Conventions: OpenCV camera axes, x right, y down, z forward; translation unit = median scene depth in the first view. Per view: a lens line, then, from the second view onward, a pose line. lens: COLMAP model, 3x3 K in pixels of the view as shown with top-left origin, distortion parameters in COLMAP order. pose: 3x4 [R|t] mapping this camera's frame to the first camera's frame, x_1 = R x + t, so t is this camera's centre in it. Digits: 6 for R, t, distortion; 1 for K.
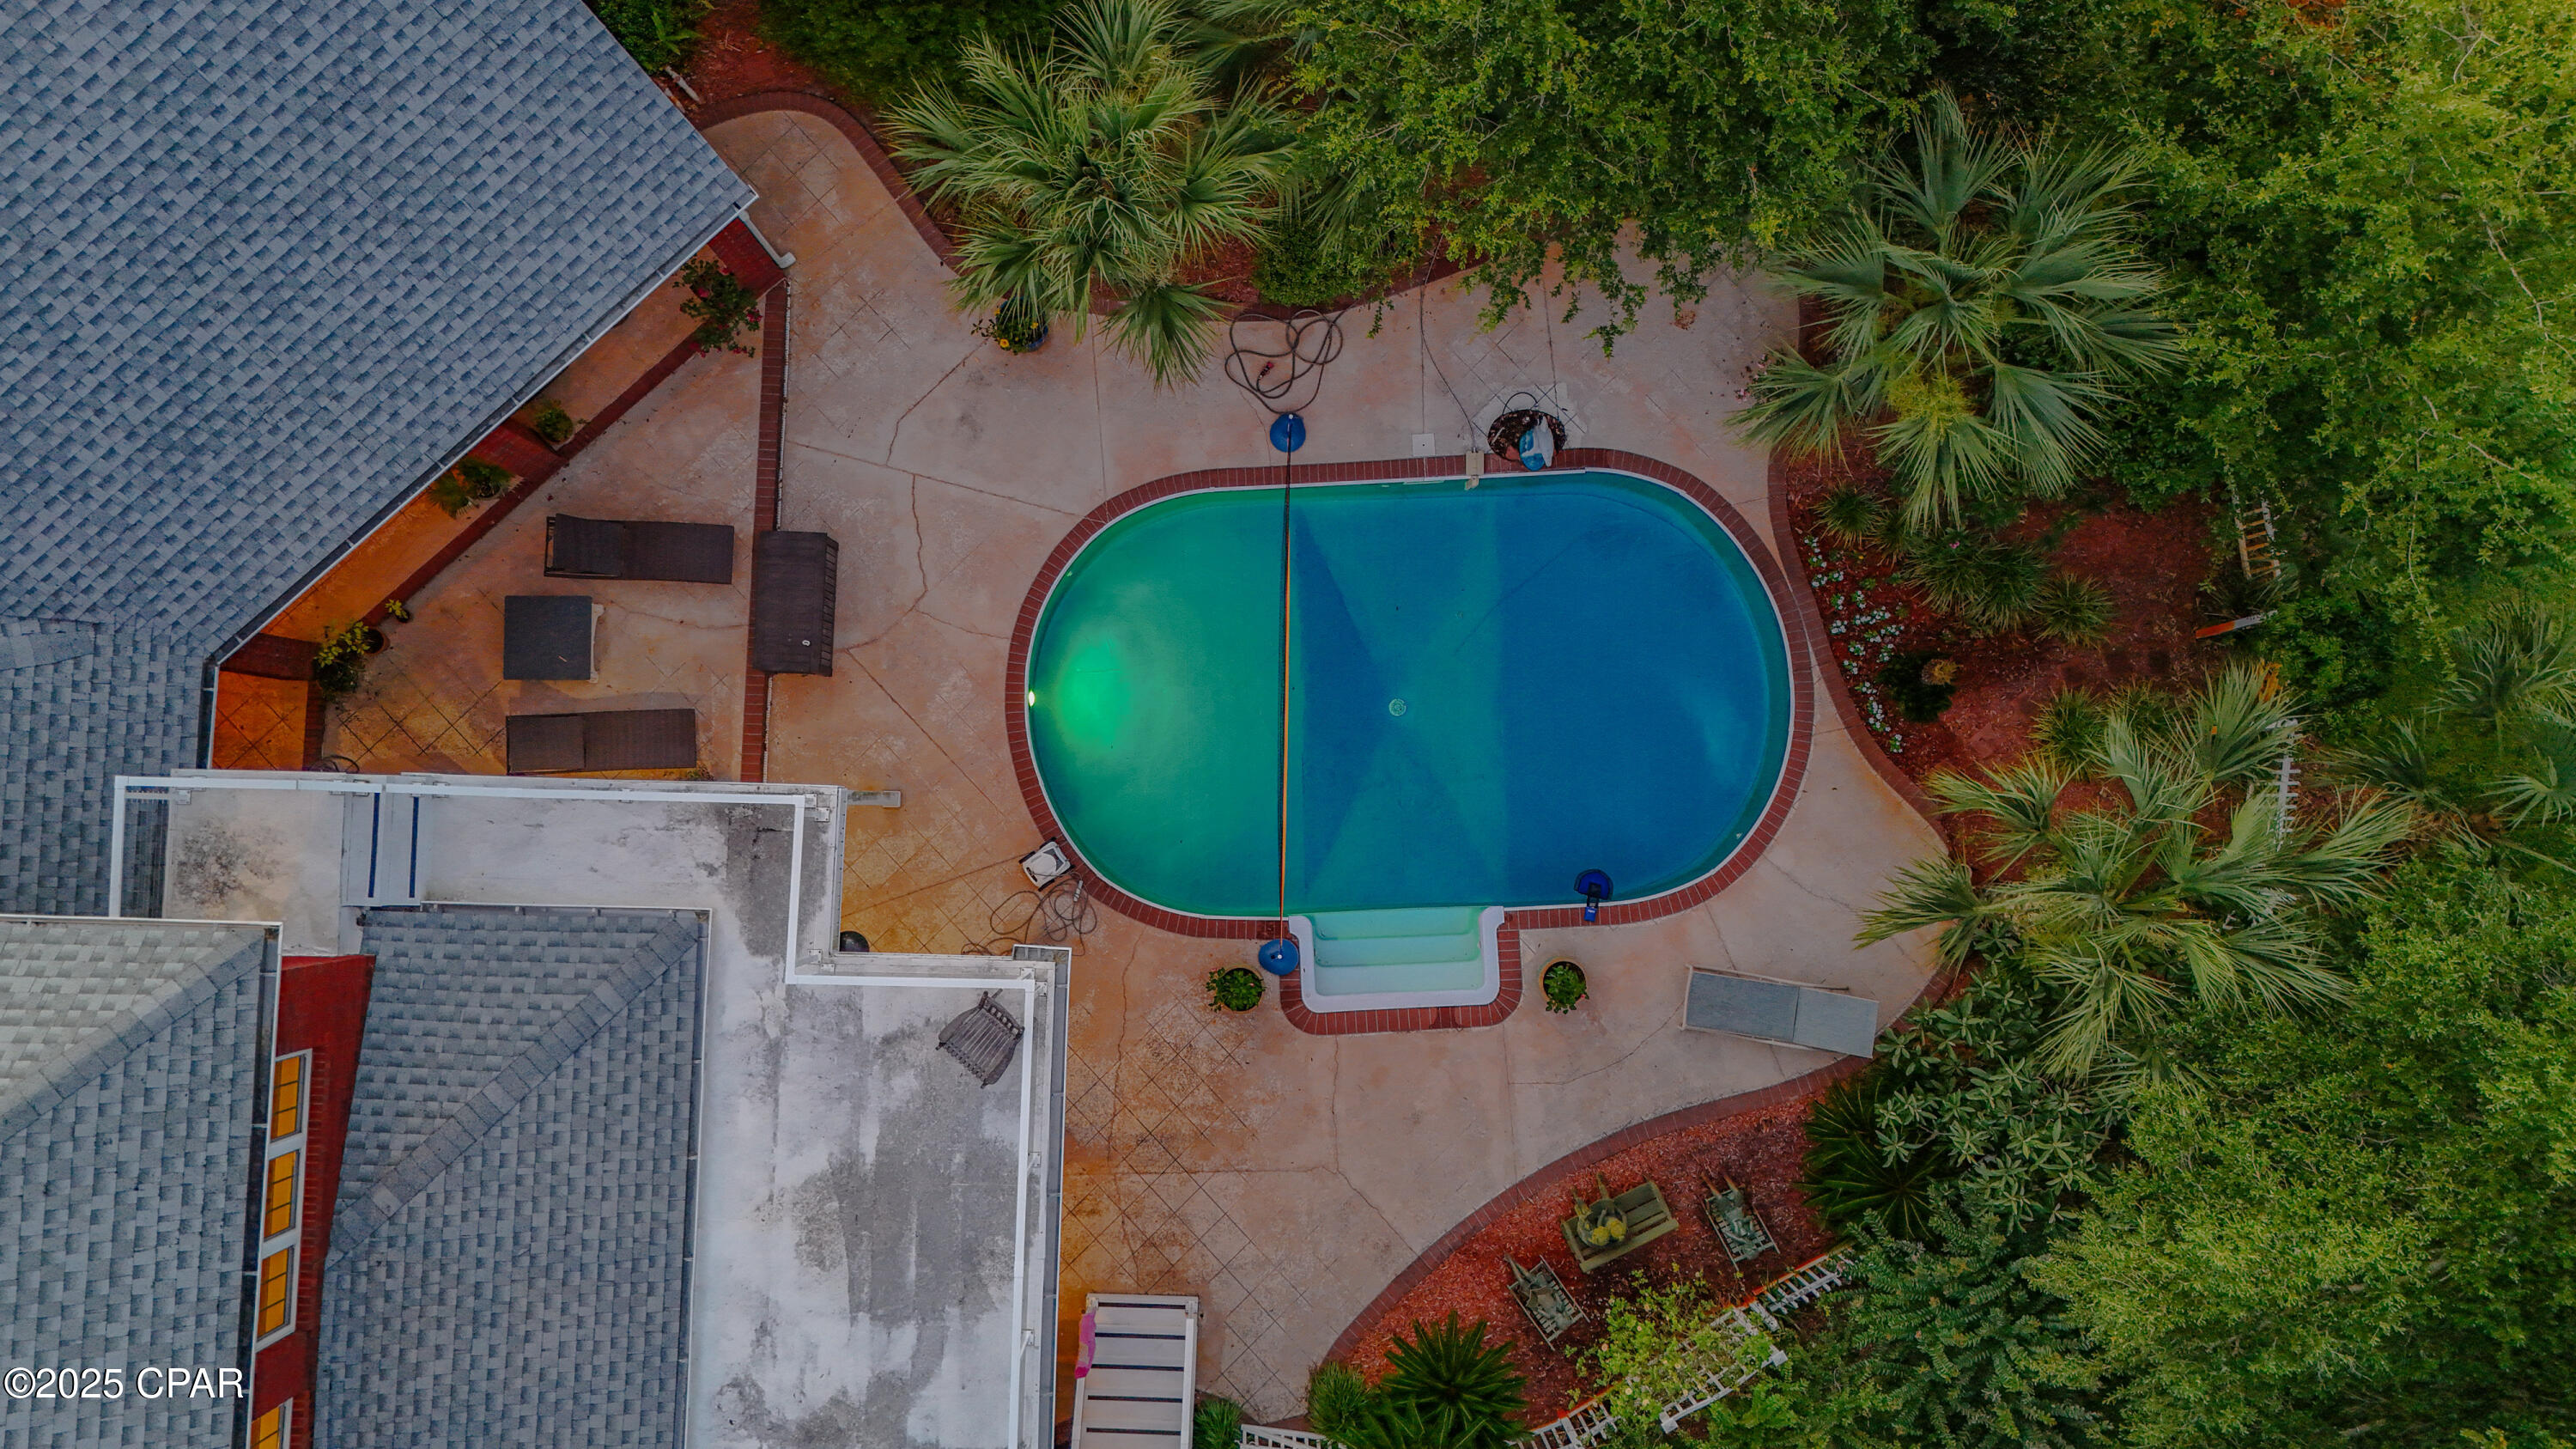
lens RADIAL K [[1890.0, 0, 1281.9], [0, 1890.0, 719.6], [0, 0, 1]] dist [0.074692, -0.067212]
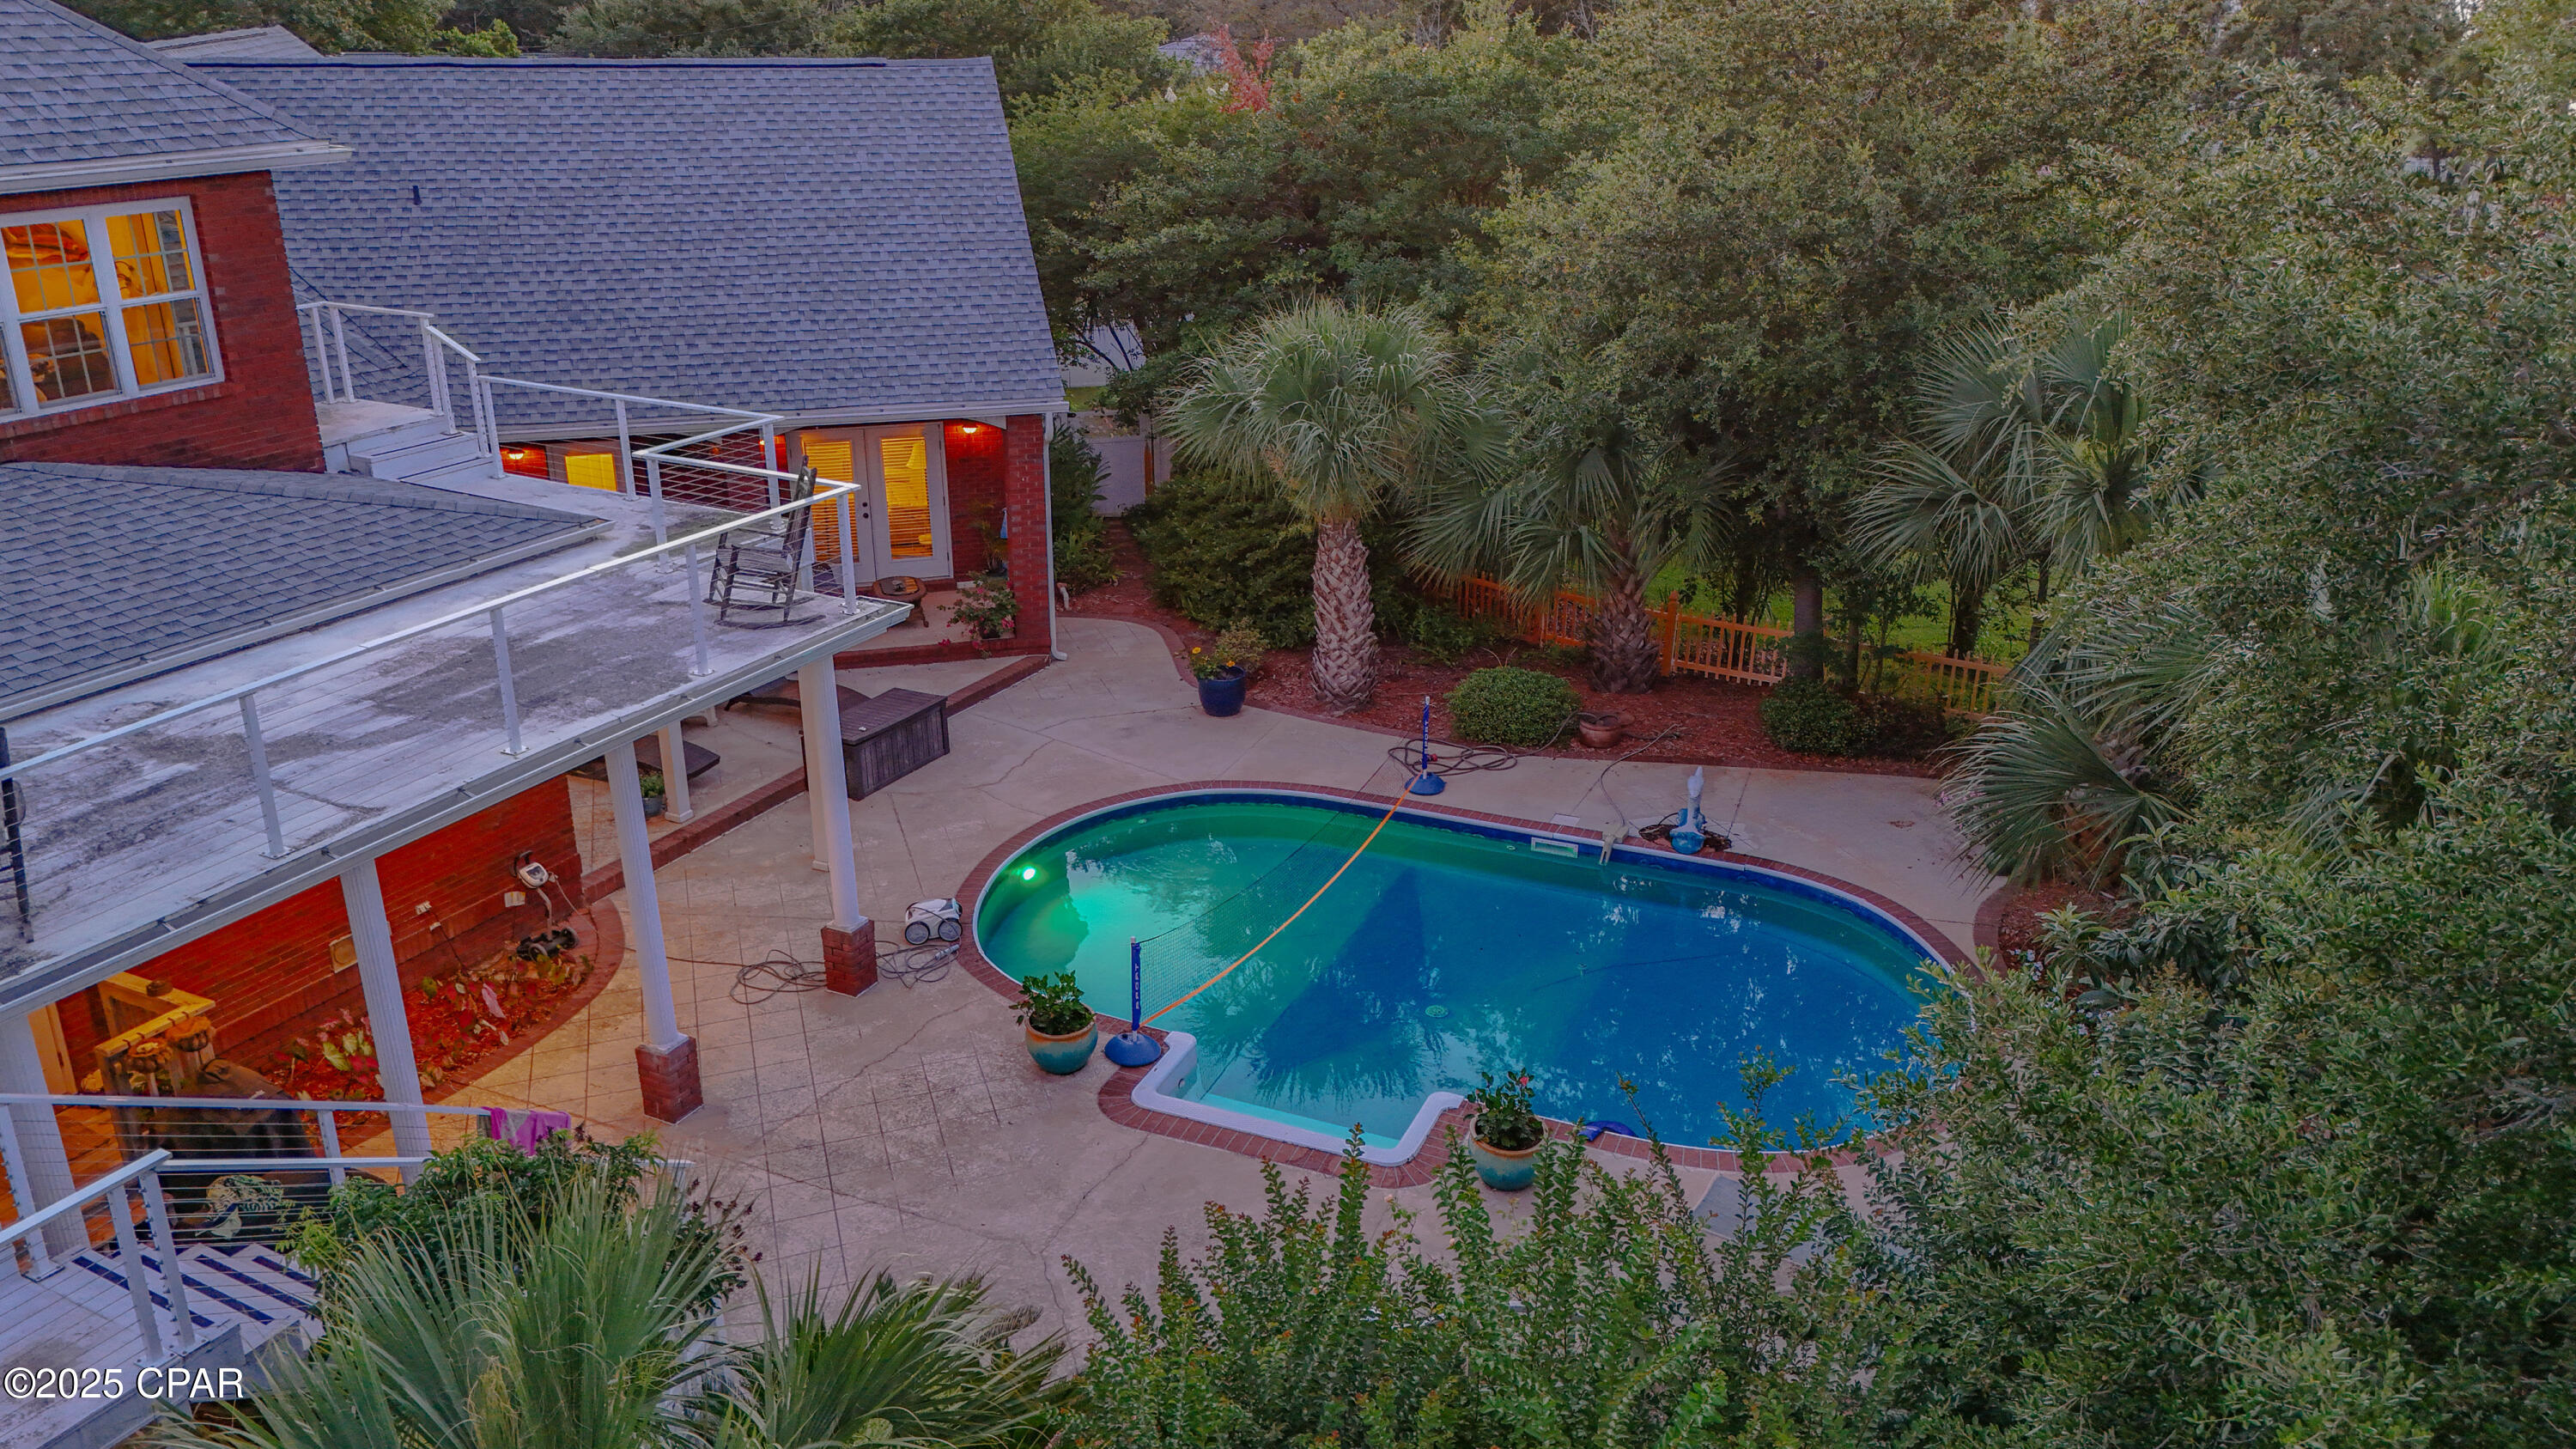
lens RADIAL K [[1901.3, 0, 1280.3], [0, 1901.3, 710.8], [0, 0, 1]] dist [0.070201, -0.058806]
pose [[0.901828, 0.136022, -0.410126, 0.316293], [-0.430382, 0.367188, -0.824587, 0.631526], [0.038431, 0.920147, 0.389683, 0.615652]]
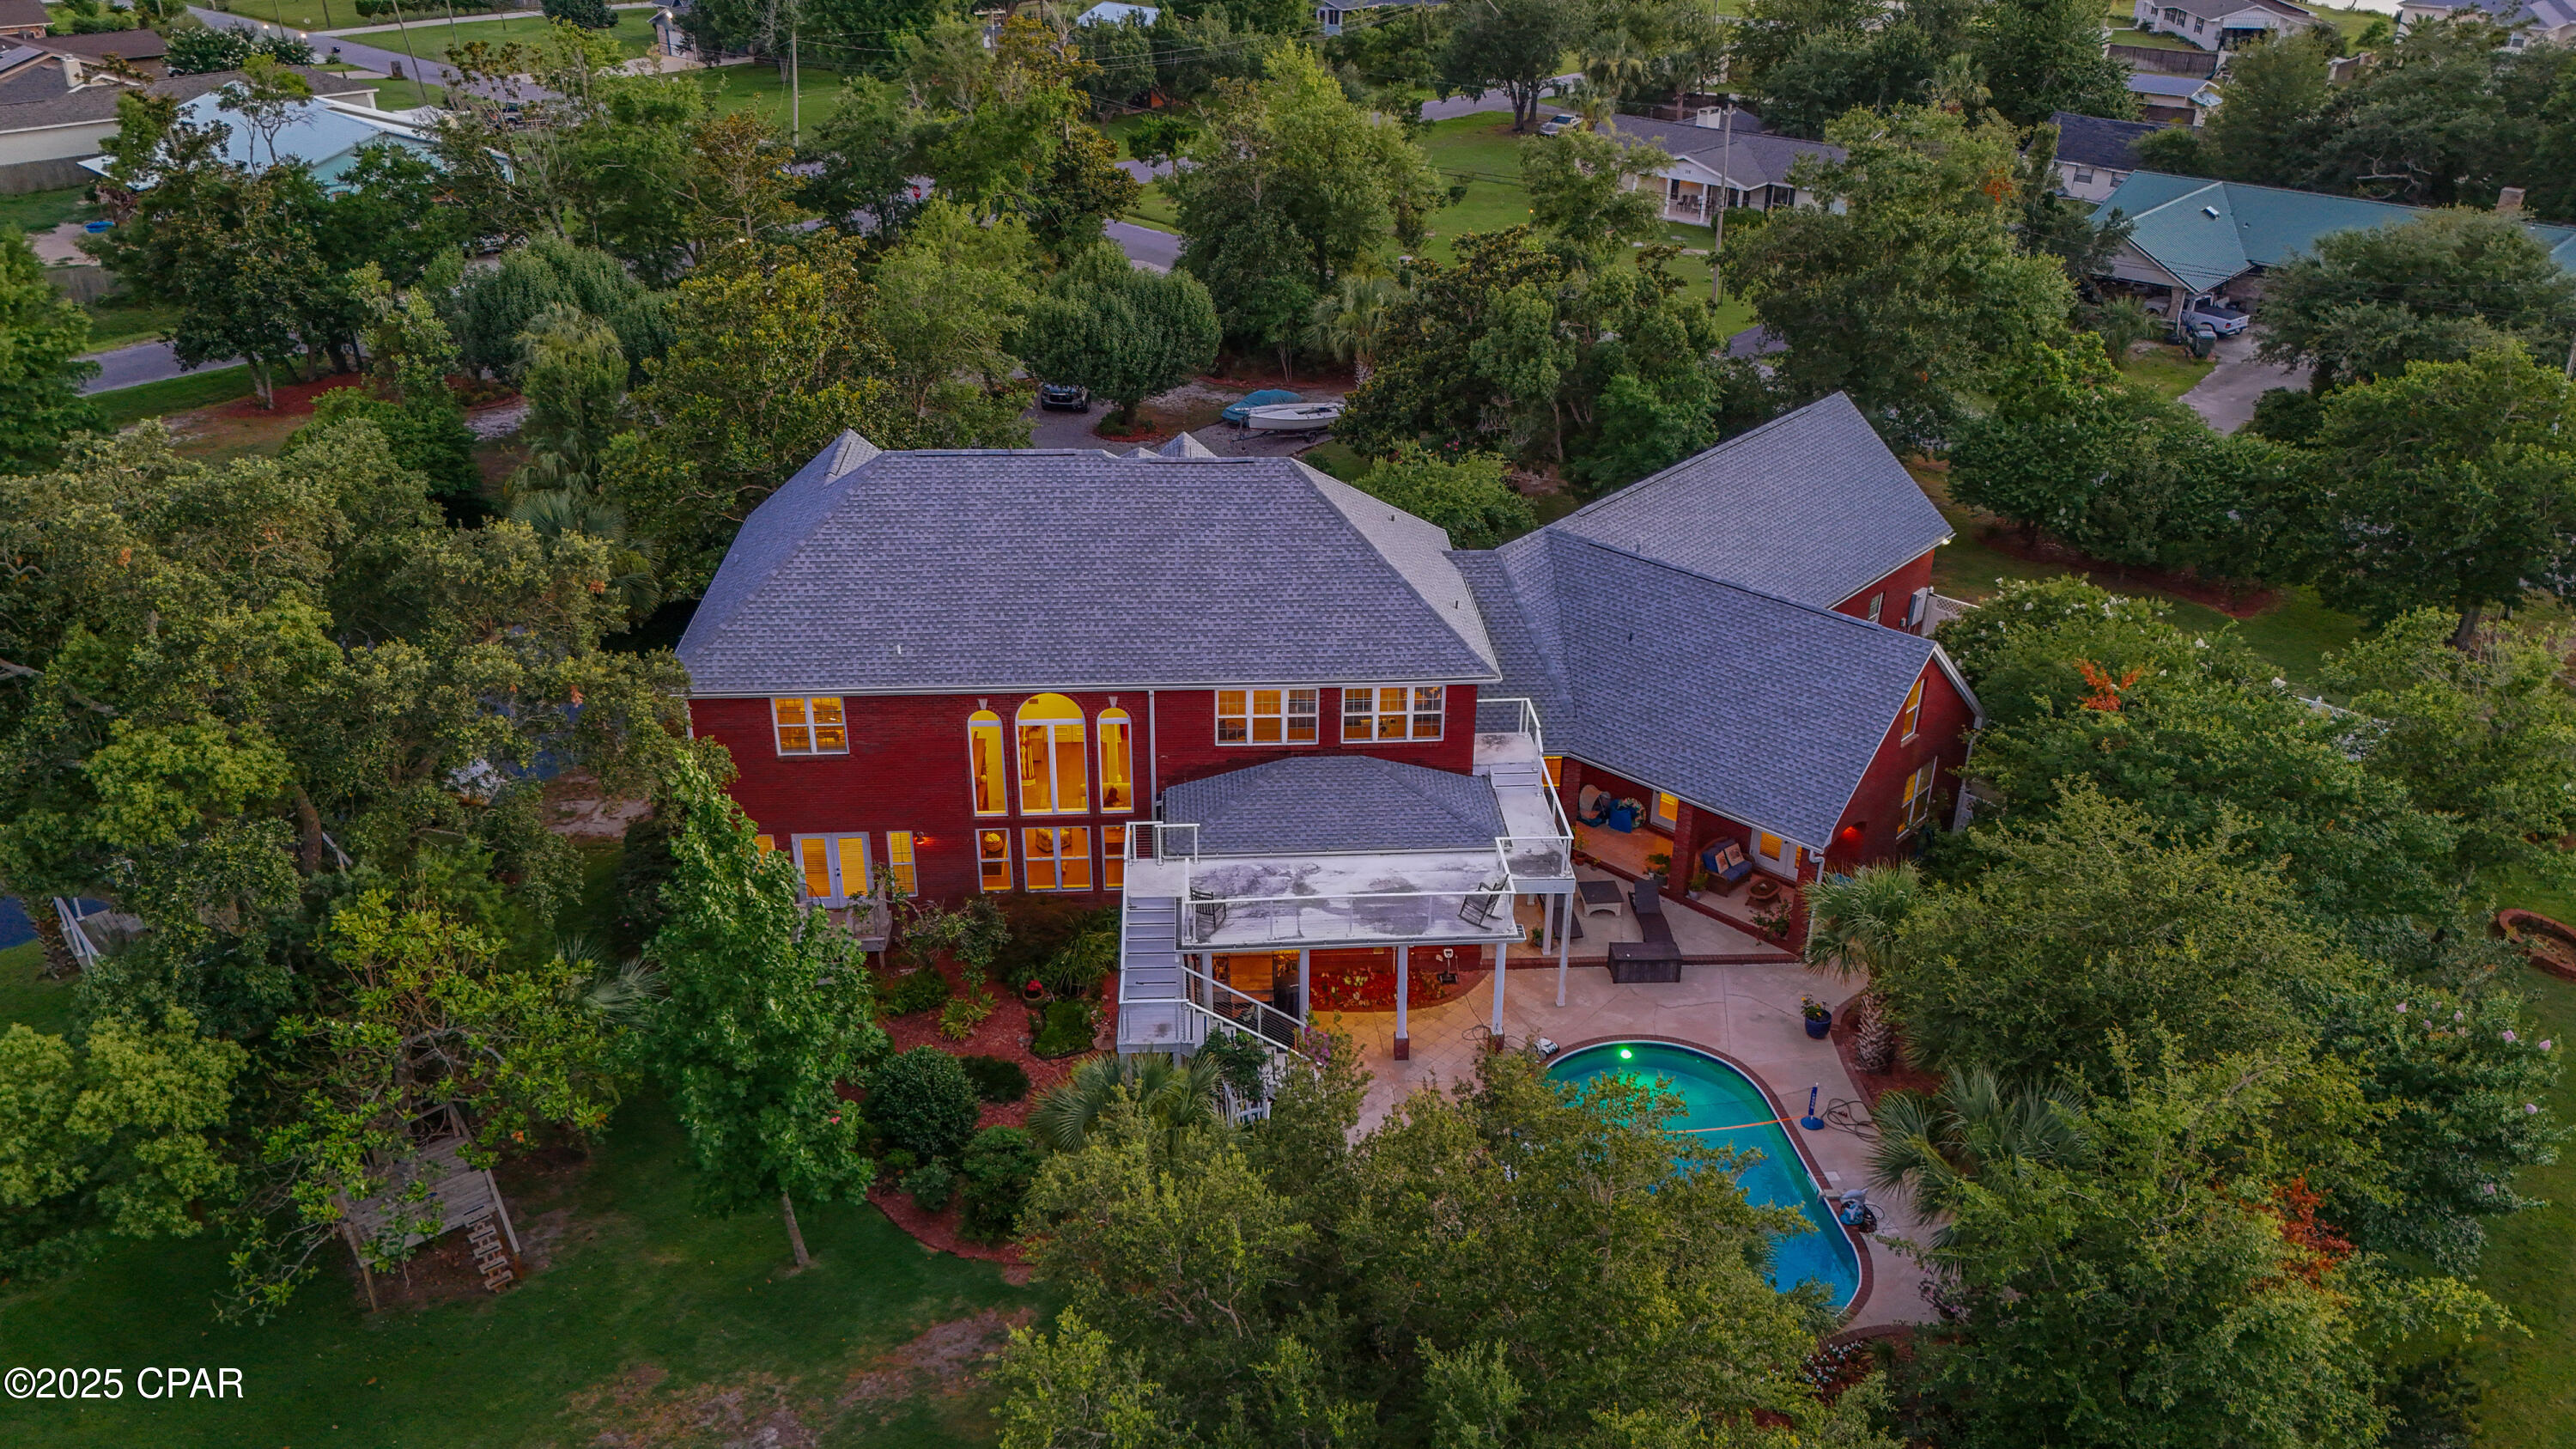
lens RADIAL K [[1890.0, 0, 1281.9], [0, 1890.0, 719.6], [0, 0, 1]] dist [0.074692, -0.067212]
pose [[0.092961, 0.433695, -0.896252, 1.432828], [-0.994445, 0.085082, -0.061974, 0.432746], [0.049377, 0.897034, 0.439195, -0.159314]]
